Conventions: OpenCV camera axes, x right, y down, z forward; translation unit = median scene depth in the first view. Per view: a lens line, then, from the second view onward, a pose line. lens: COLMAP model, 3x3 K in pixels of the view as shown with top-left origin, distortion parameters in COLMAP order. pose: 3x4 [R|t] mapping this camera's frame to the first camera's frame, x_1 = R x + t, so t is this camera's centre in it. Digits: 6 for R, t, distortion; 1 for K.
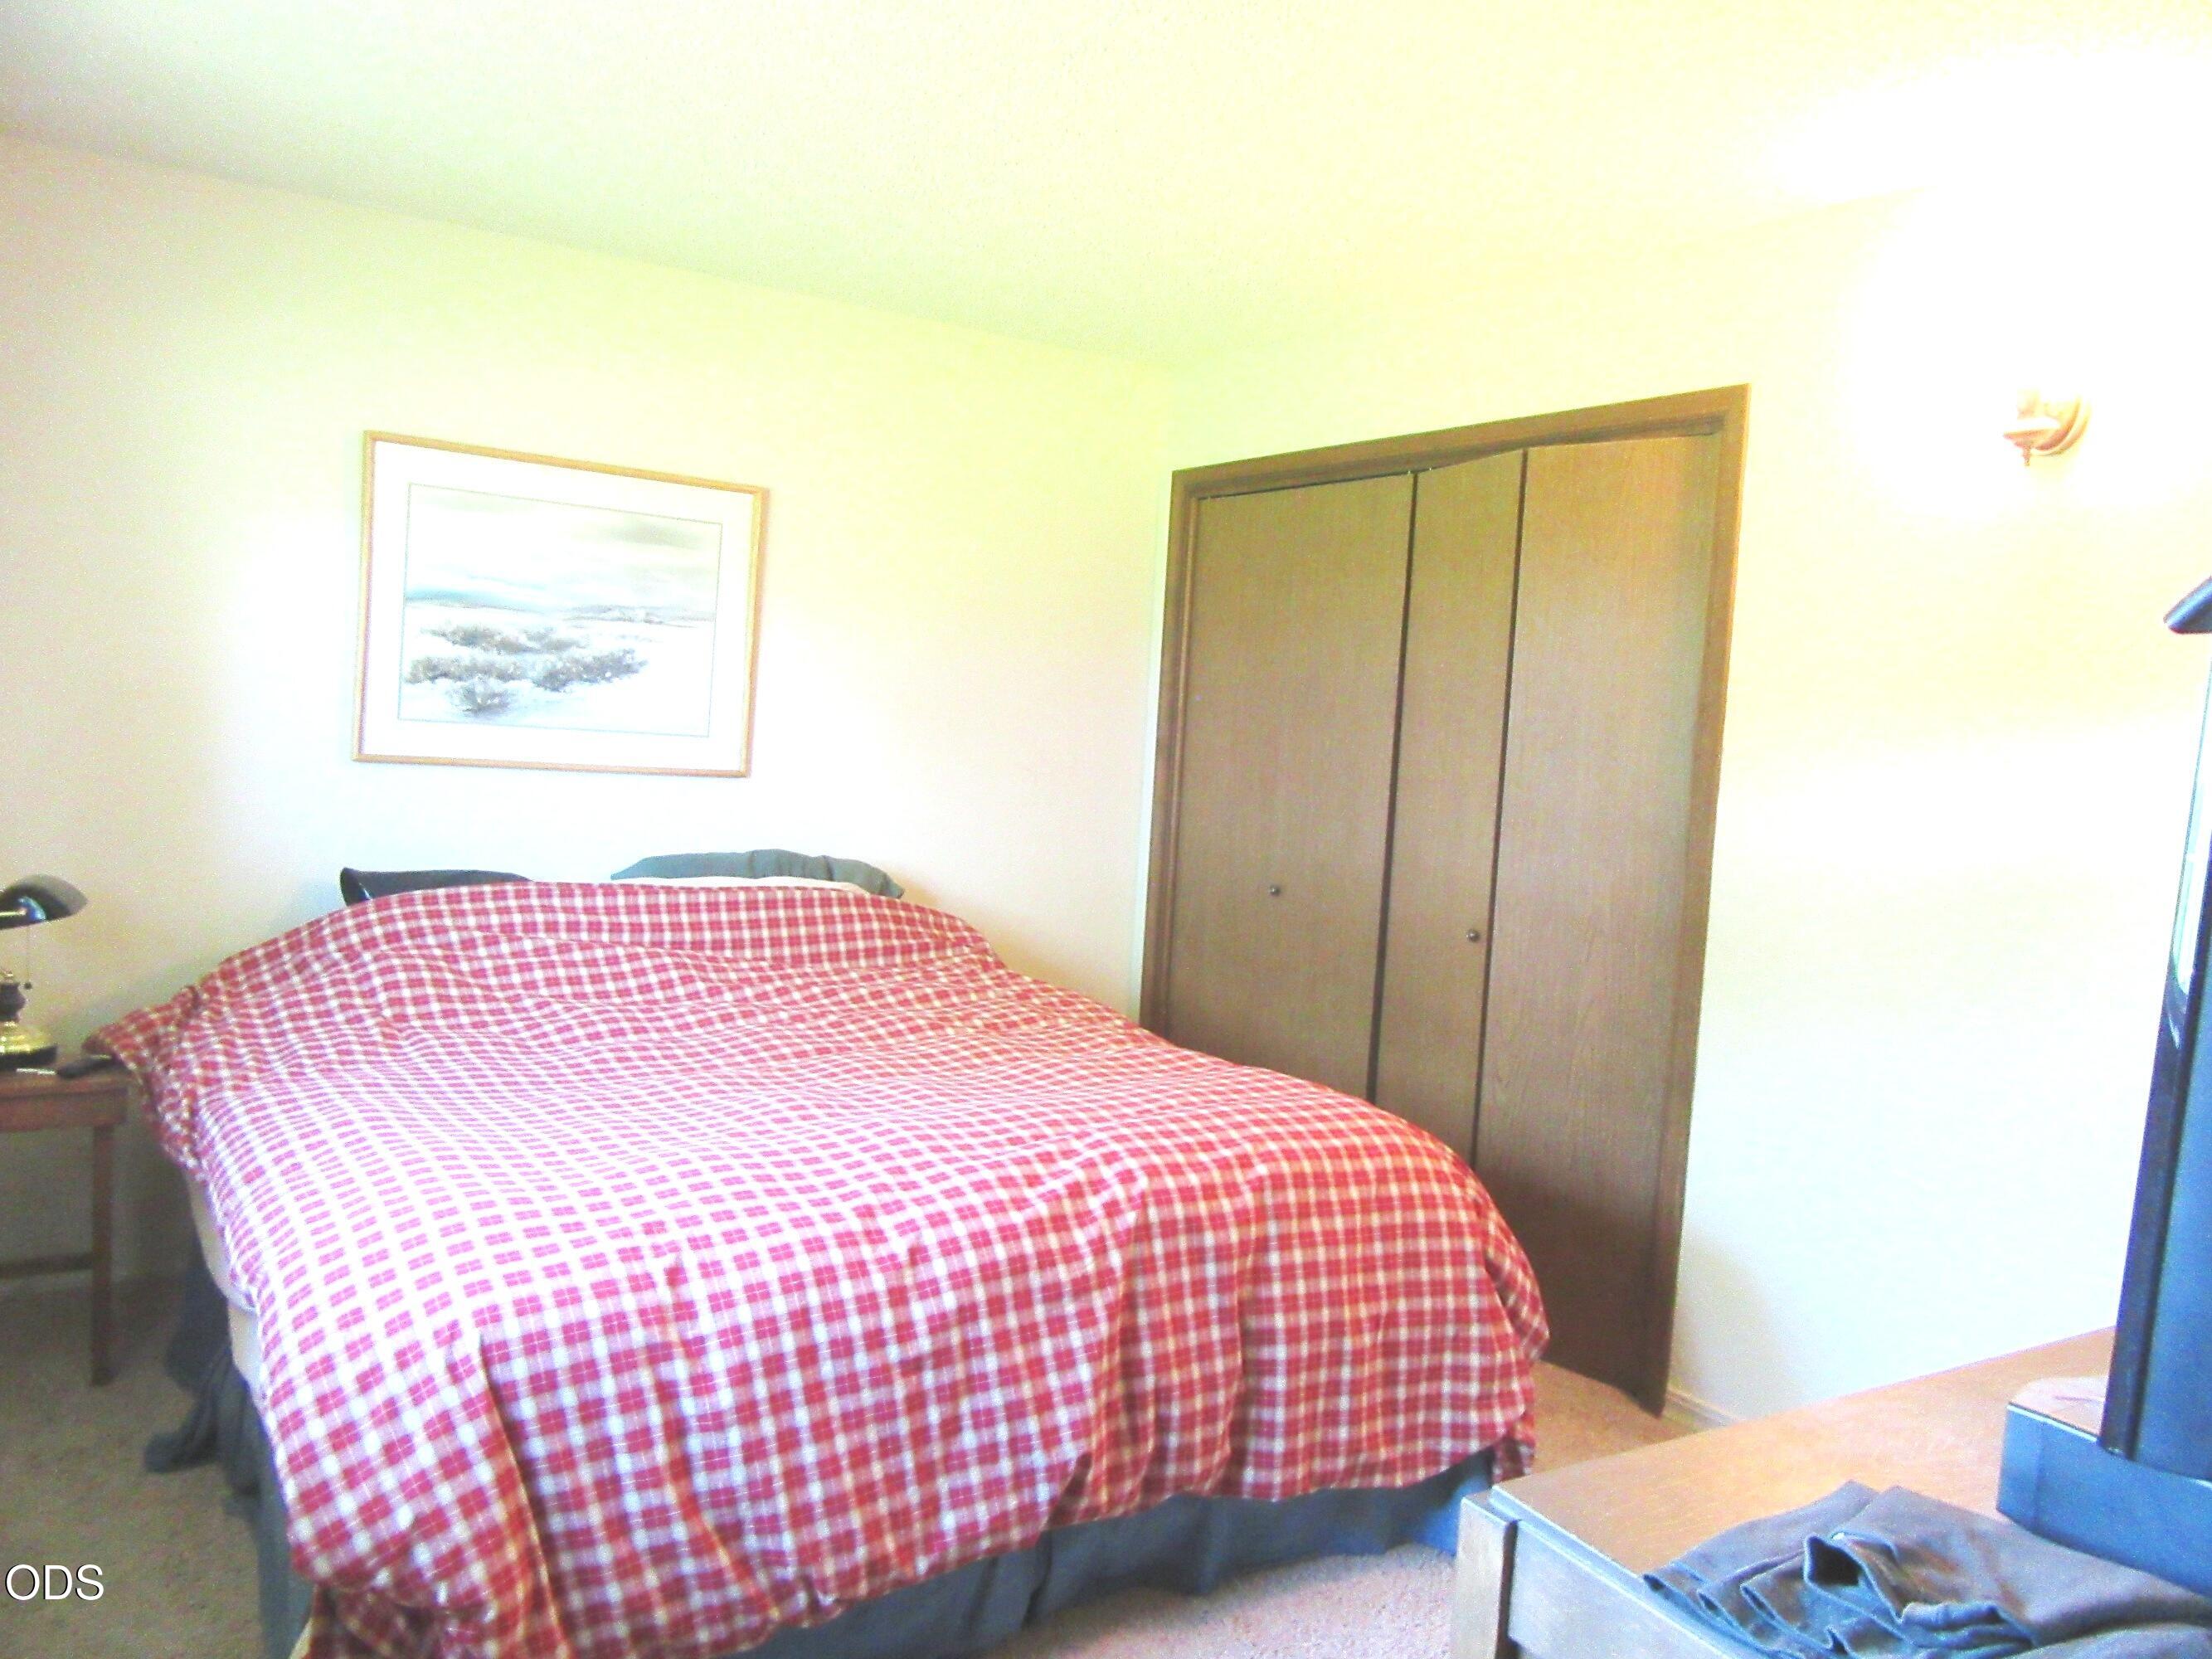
lens RADIAL K [[1618.7, 0, 1107.8], [0, 1618.7, 837.7], [0, 0, 1]] dist [-0.009155, 0.002426]
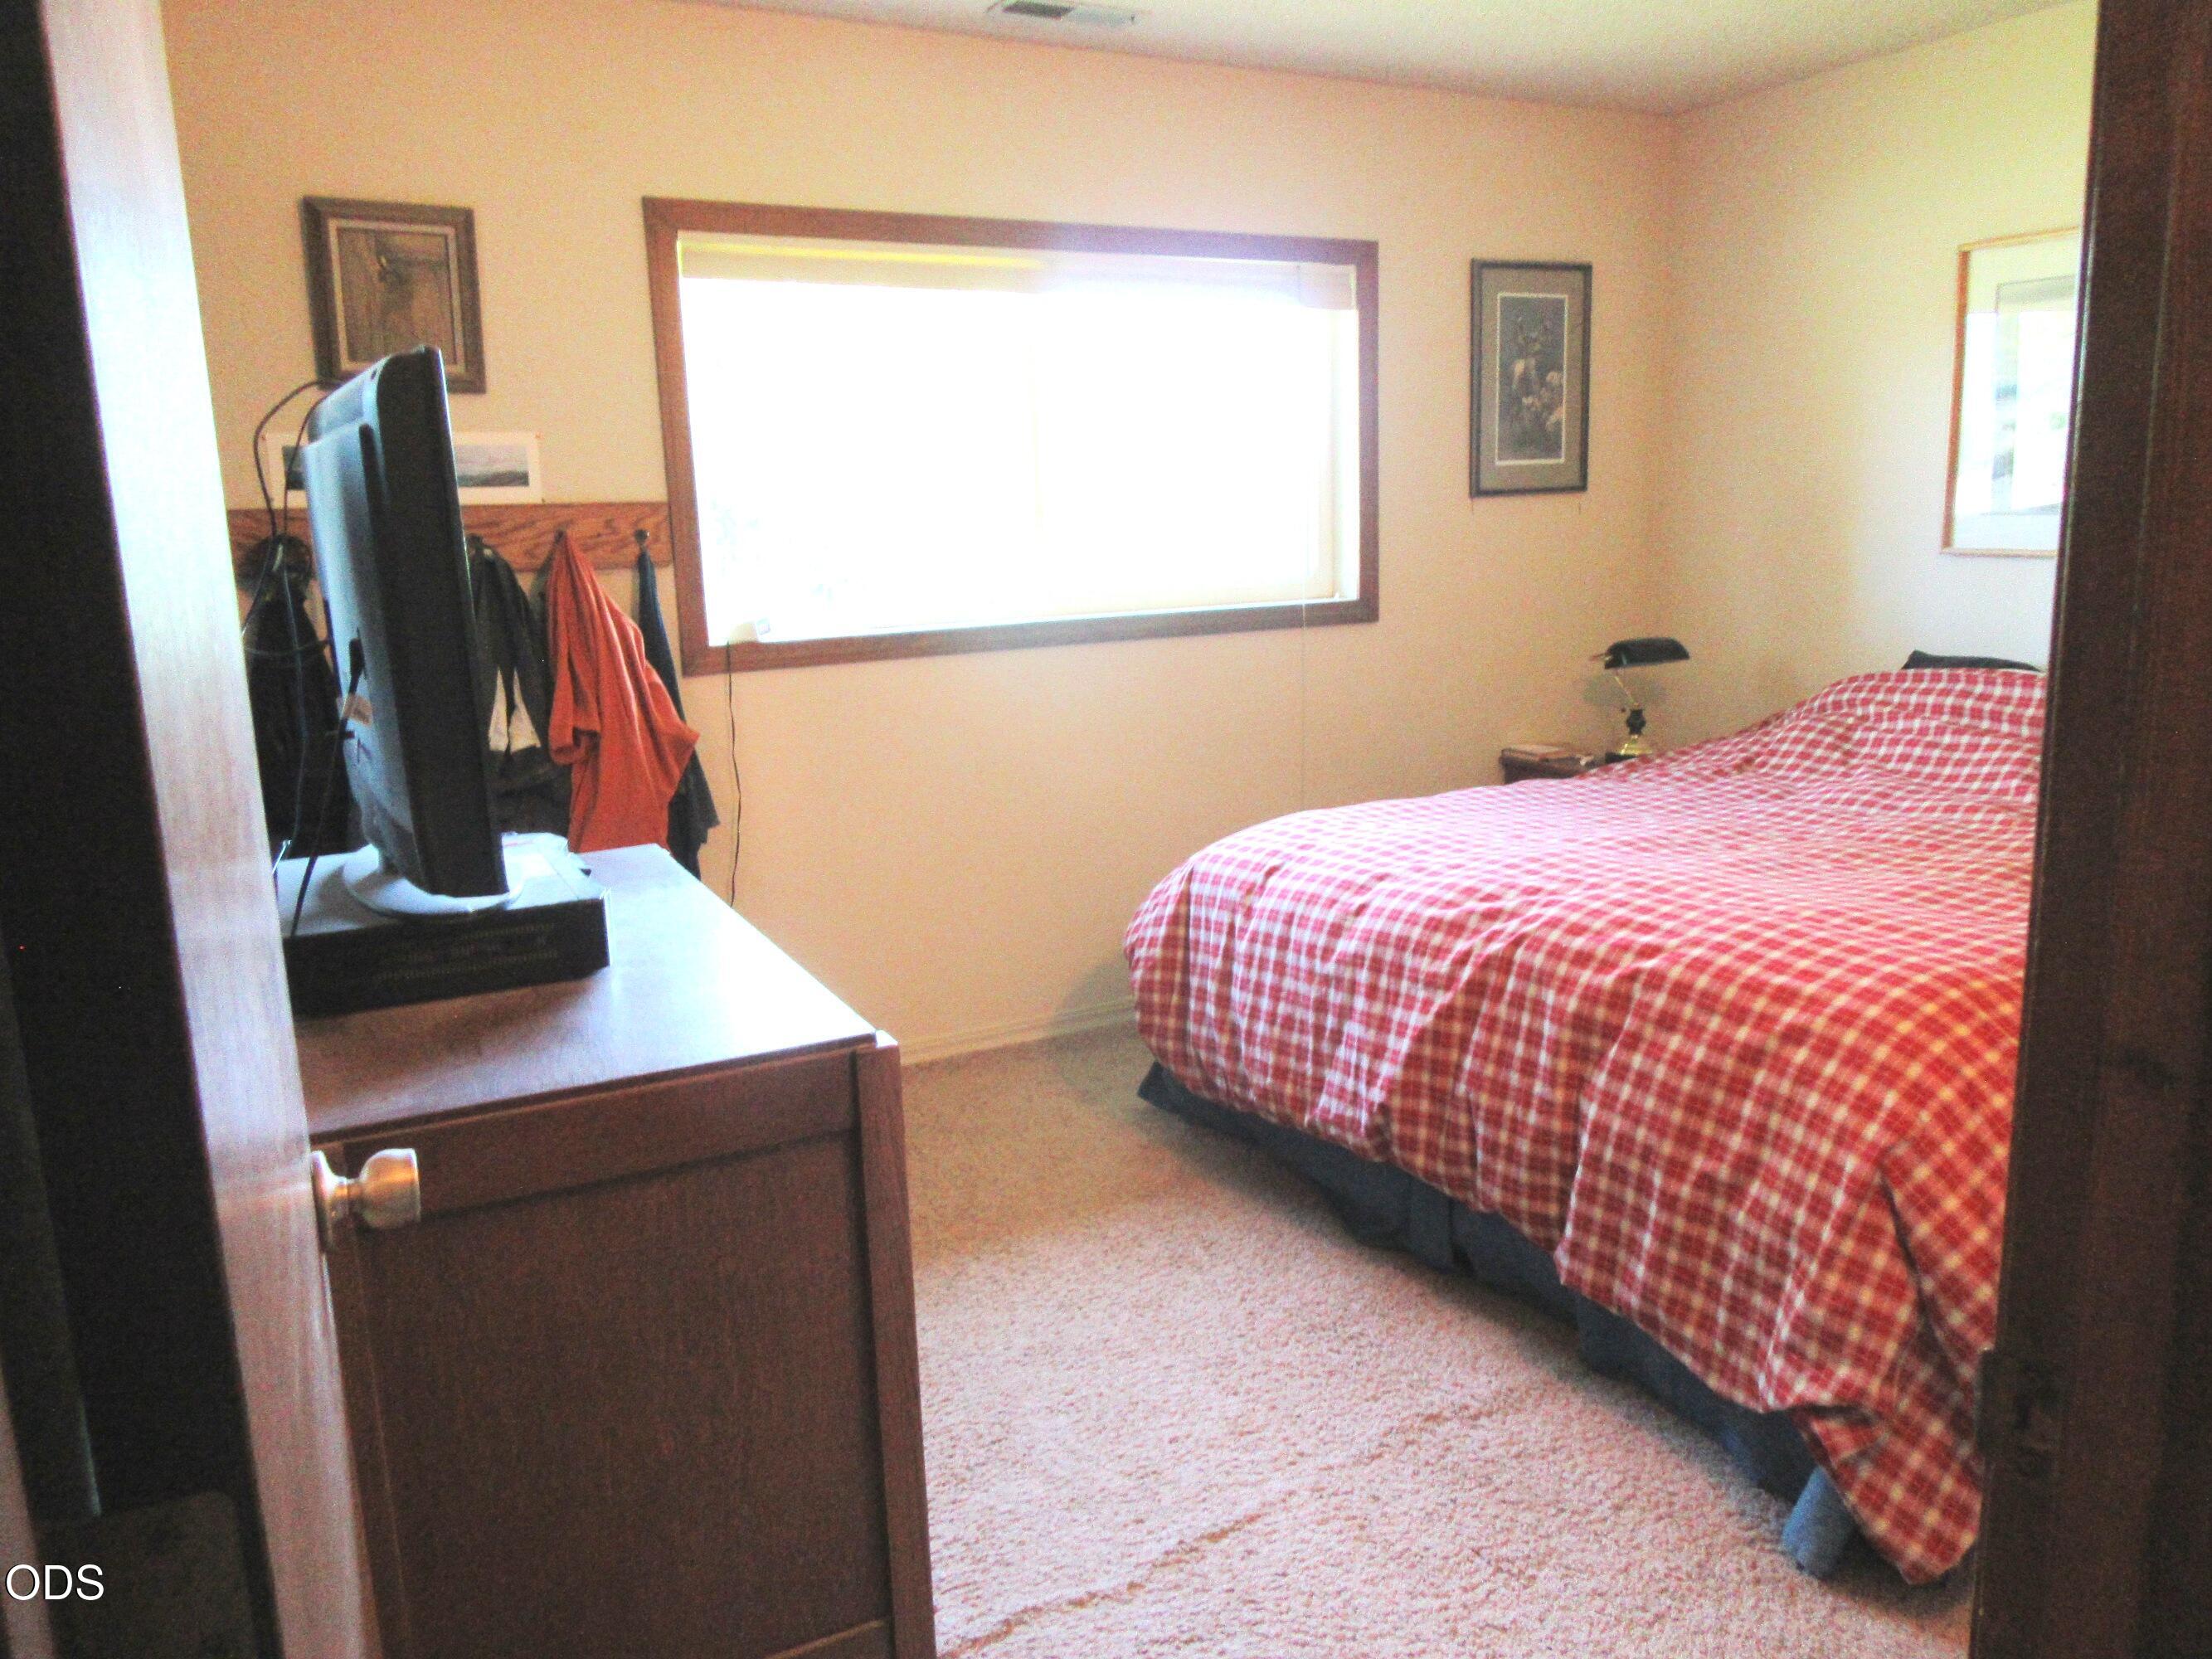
lens RADIAL K [[1618.7, 0, 1107.2], [0, 1618.7, 821.1], [0, 0, 1]] dist [-0.009155, 0.002426]
pose [[-0.070926, 0.133881, -0.988456, 1.022233], [-0.049008, 0.989287, 0.137510, 0.014243], [0.996277, 0.058195, -0.063605, 0.753183]]
